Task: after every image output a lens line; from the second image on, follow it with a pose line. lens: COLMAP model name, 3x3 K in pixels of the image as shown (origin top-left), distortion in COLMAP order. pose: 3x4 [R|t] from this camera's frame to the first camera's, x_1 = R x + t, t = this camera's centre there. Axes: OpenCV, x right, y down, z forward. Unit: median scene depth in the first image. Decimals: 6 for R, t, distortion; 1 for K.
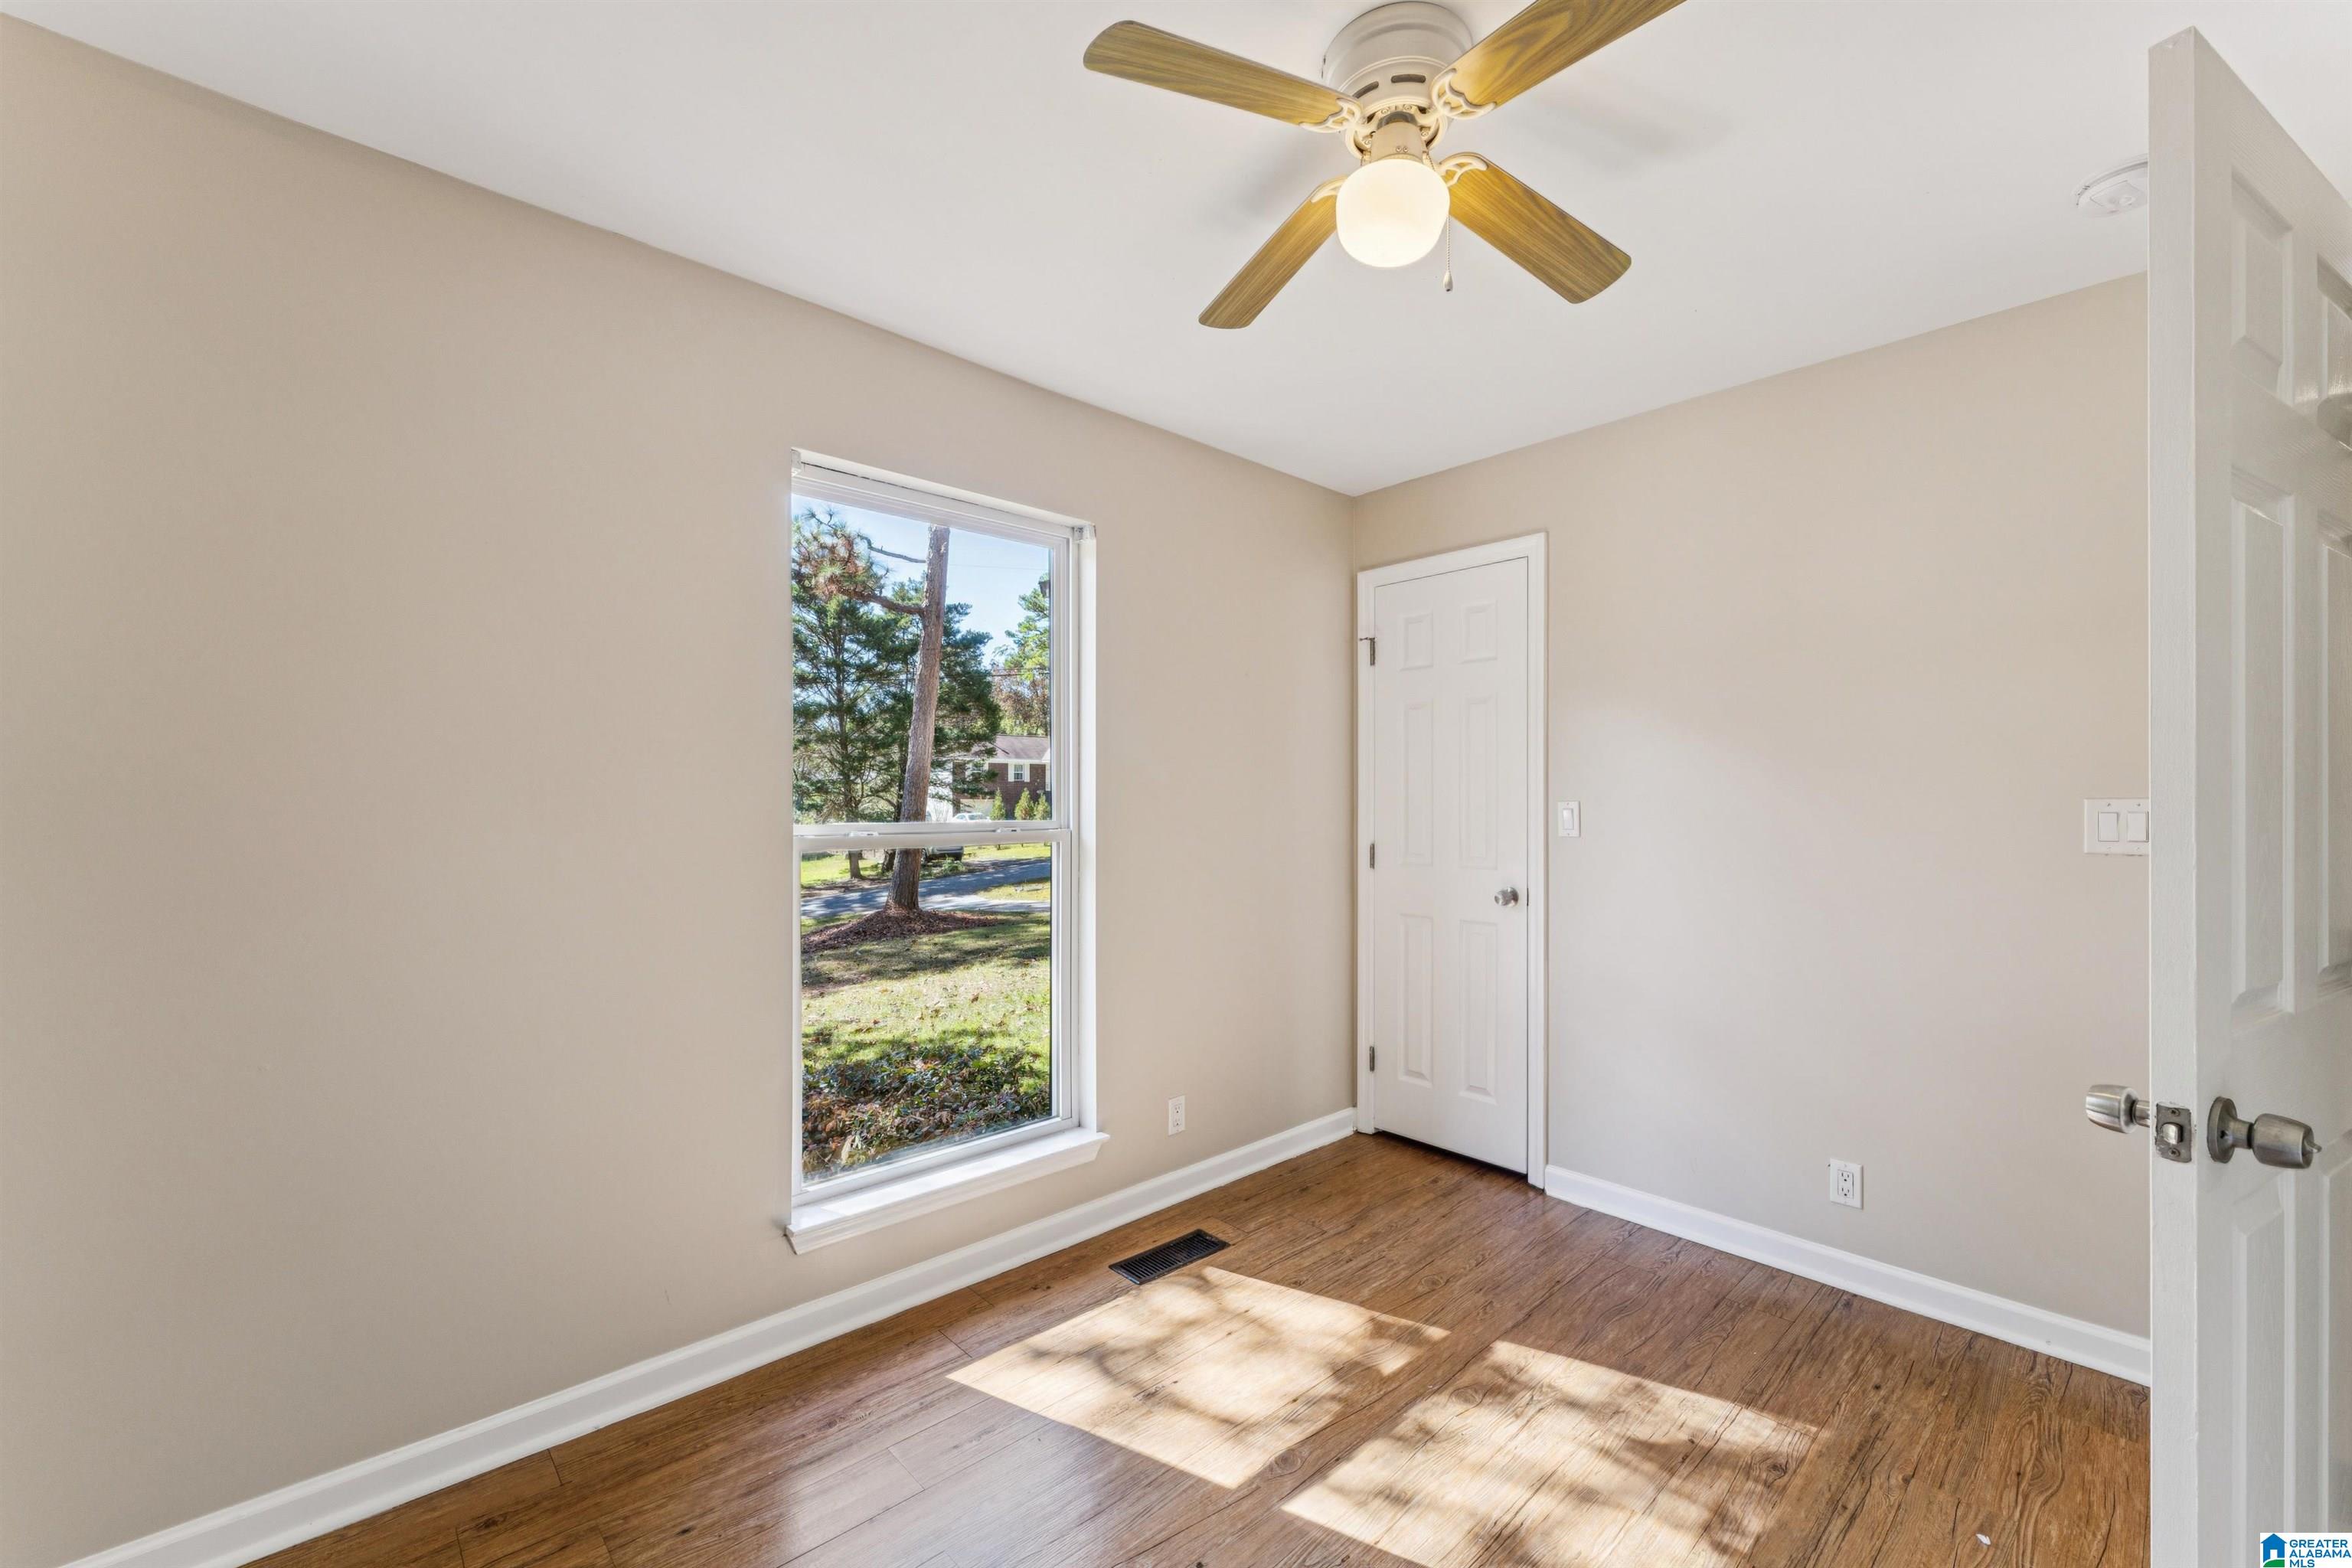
lens RADIAL K [[955.0, 0, 1177.0], [0, 955.0, 789.8], [0, 0, 1]] dist [-0.008191, 0.001202]
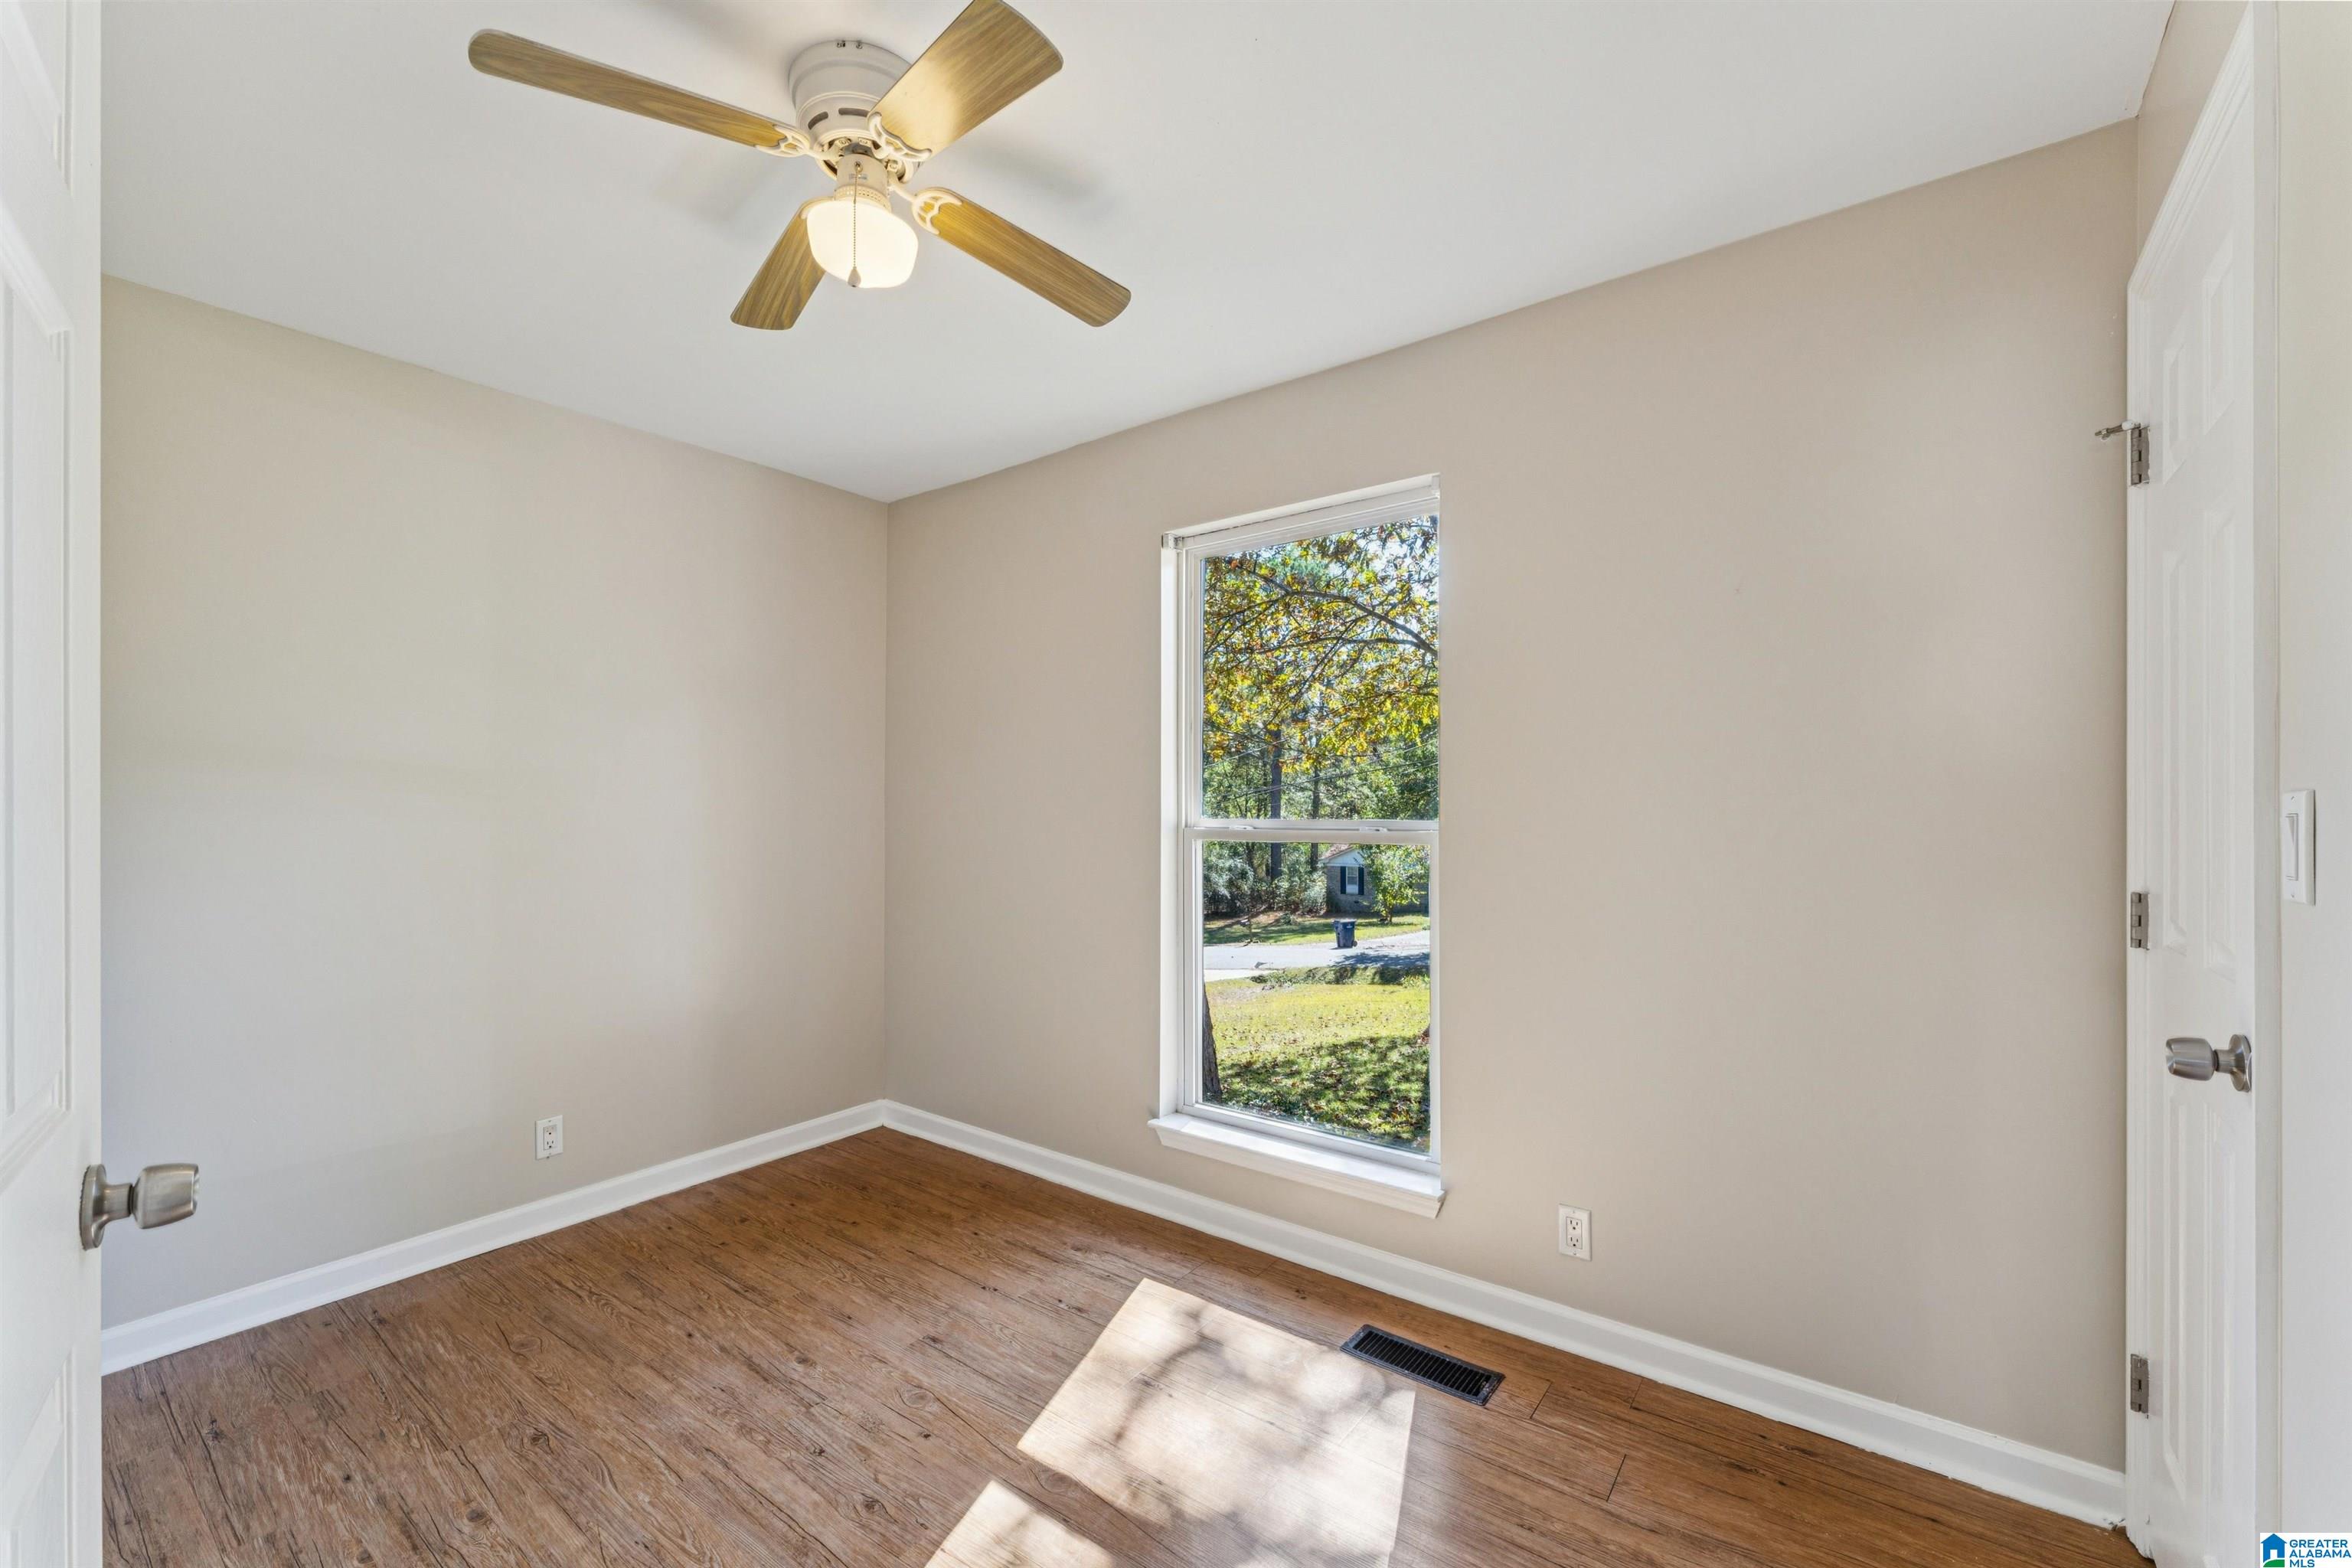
lens RADIAL K [[955.0, 0, 1175.9], [0, 955.0, 796.8], [0, 0, 1]] dist [-0.008191, 0.001202]
pose [[0.182390, -0.006412, -0.983205, 0.868837], [0.003360, 0.999977, -0.005898, 0.018216], [0.983221, -0.002228, 0.182407, 0.755746]]
